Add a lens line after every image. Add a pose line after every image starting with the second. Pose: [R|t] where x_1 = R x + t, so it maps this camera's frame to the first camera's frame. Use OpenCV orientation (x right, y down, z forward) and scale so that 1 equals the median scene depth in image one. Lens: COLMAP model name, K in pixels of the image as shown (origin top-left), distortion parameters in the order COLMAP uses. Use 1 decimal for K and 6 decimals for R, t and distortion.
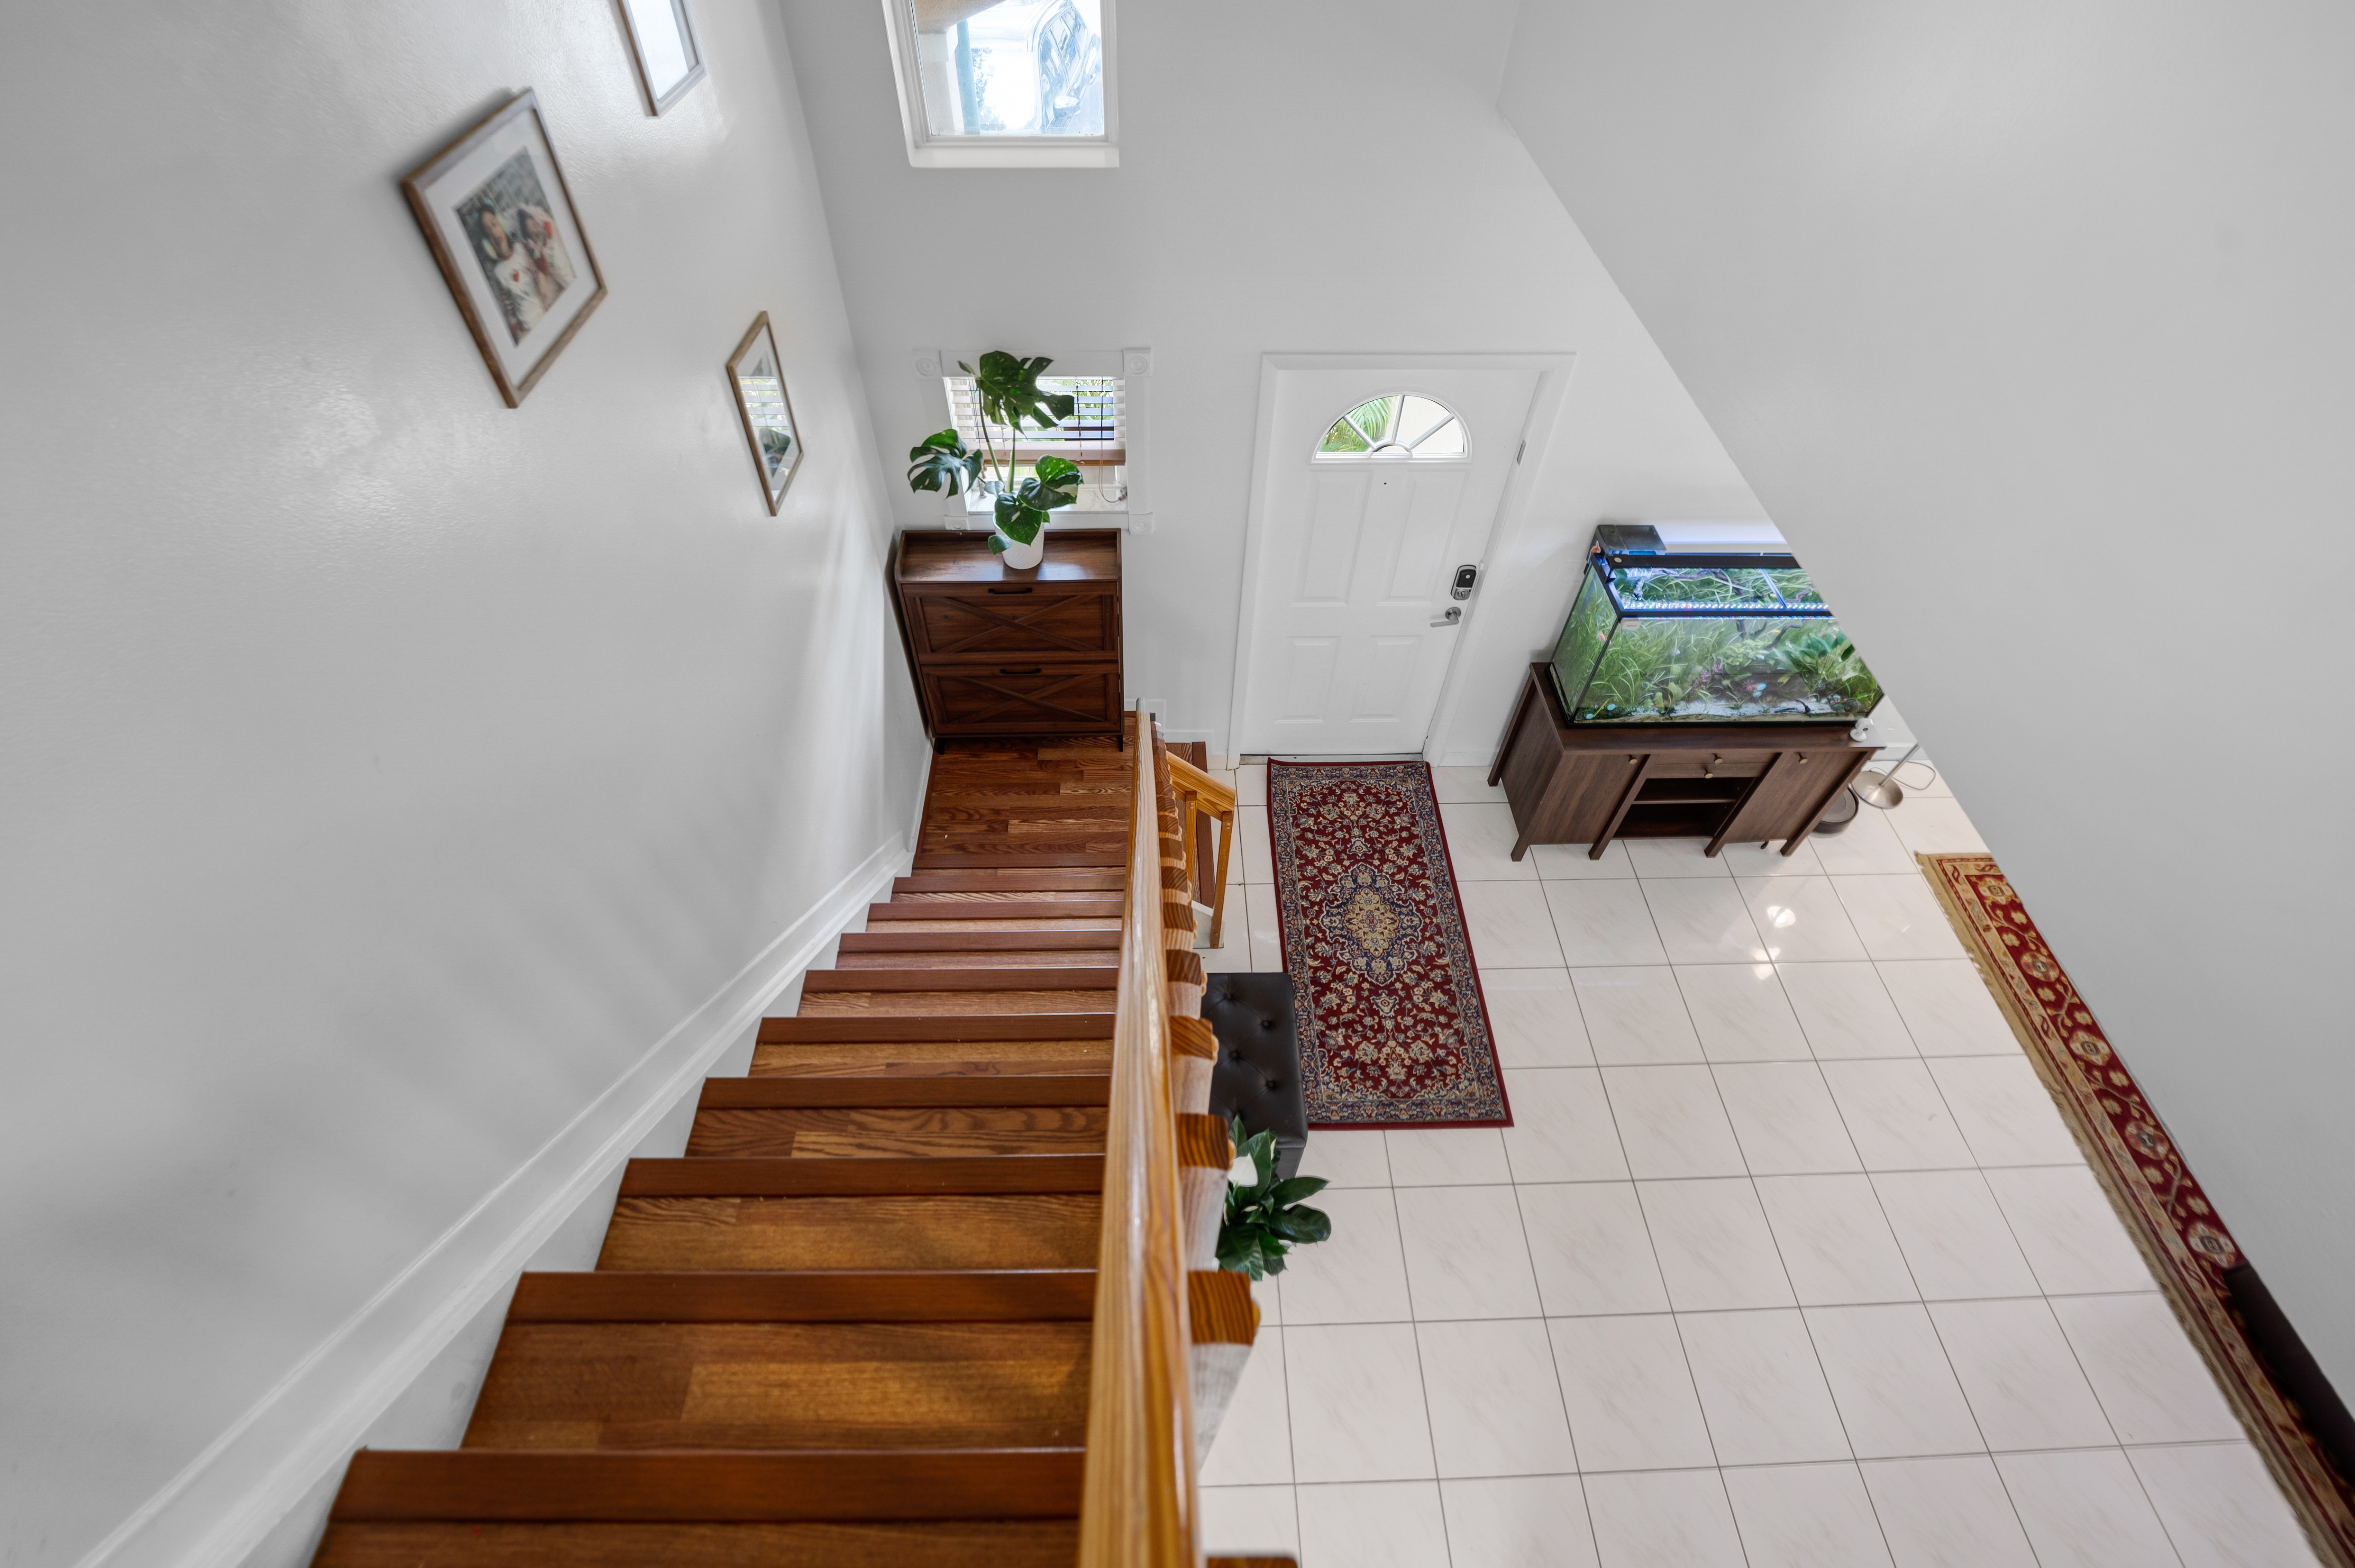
lens RADIAL K [[1026.3, 0, 1169.4], [0, 1026.3, 777.6], [0, 0, 1]] dist [0.000645, 0.000001]
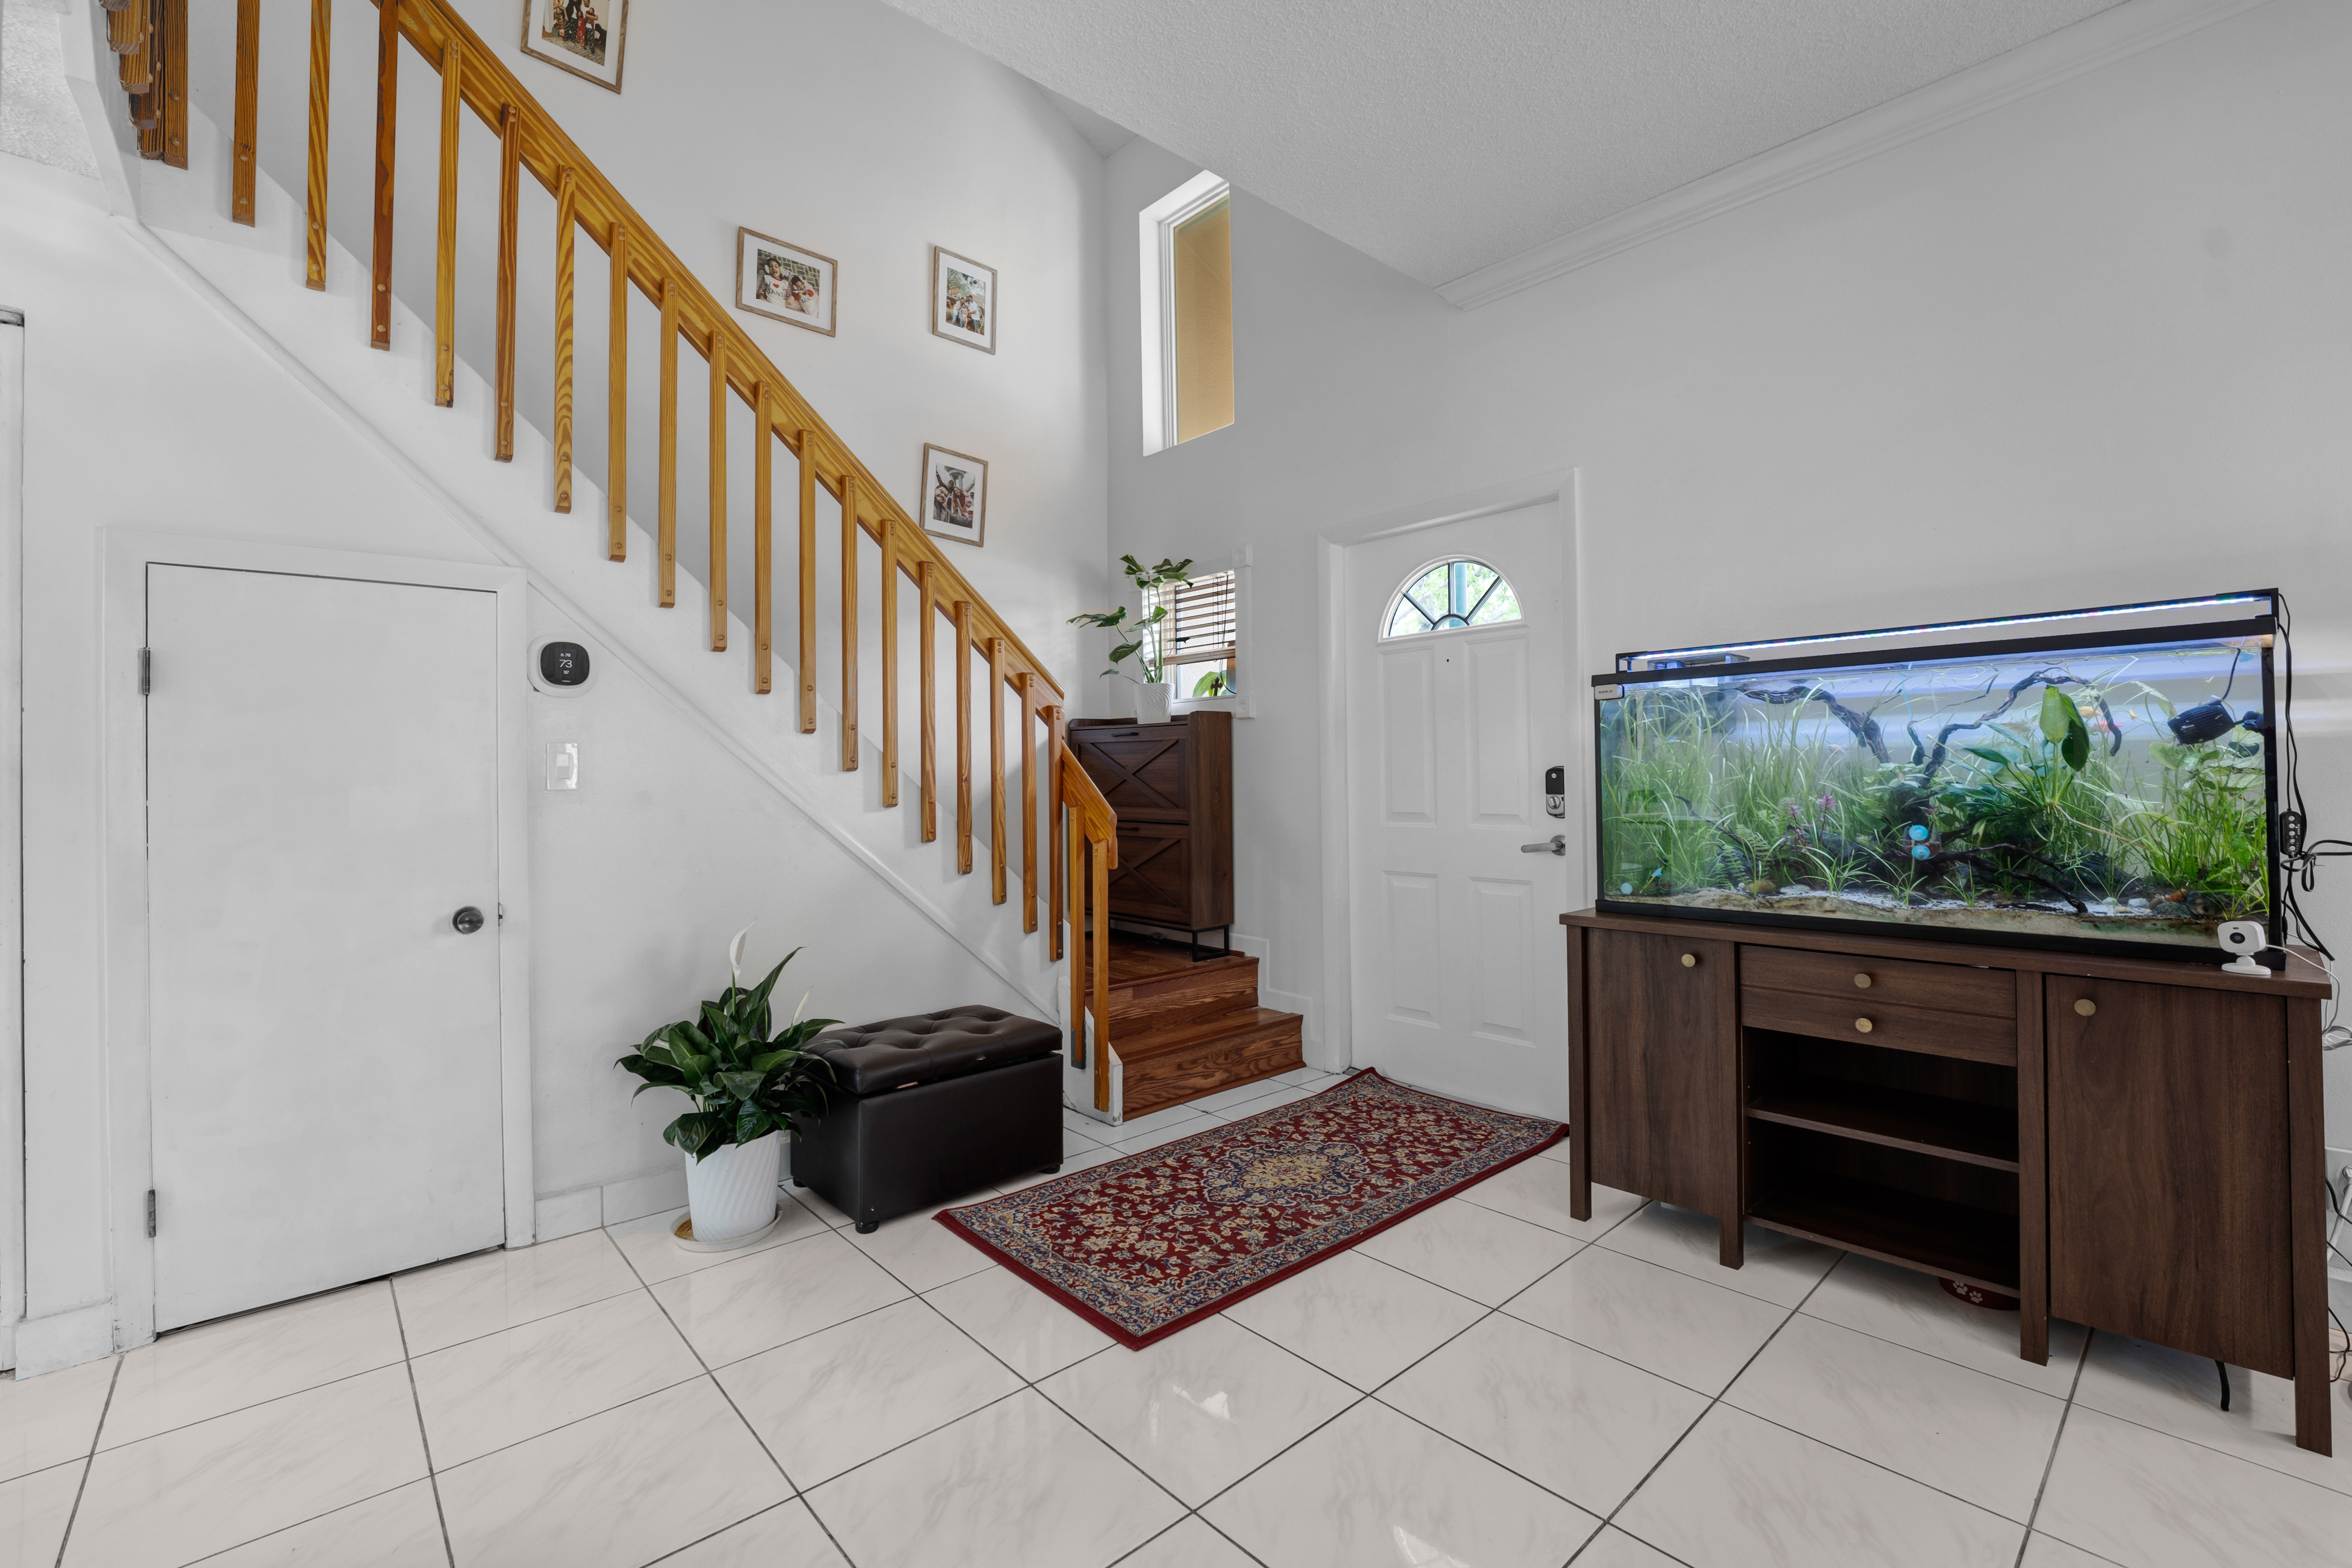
lens RADIAL K [[1025.1, 0, 1172.0], [0, 1025.1, 786.6], [0, 0, 1]] dist [0.000645, 0.000001]
pose [[0.642675, -0.026920, -0.765666, 0.709172], [-0.574200, 0.644703, -0.504631, 0.381474], [0.507212, 0.763959, 0.398877, 0.537980]]
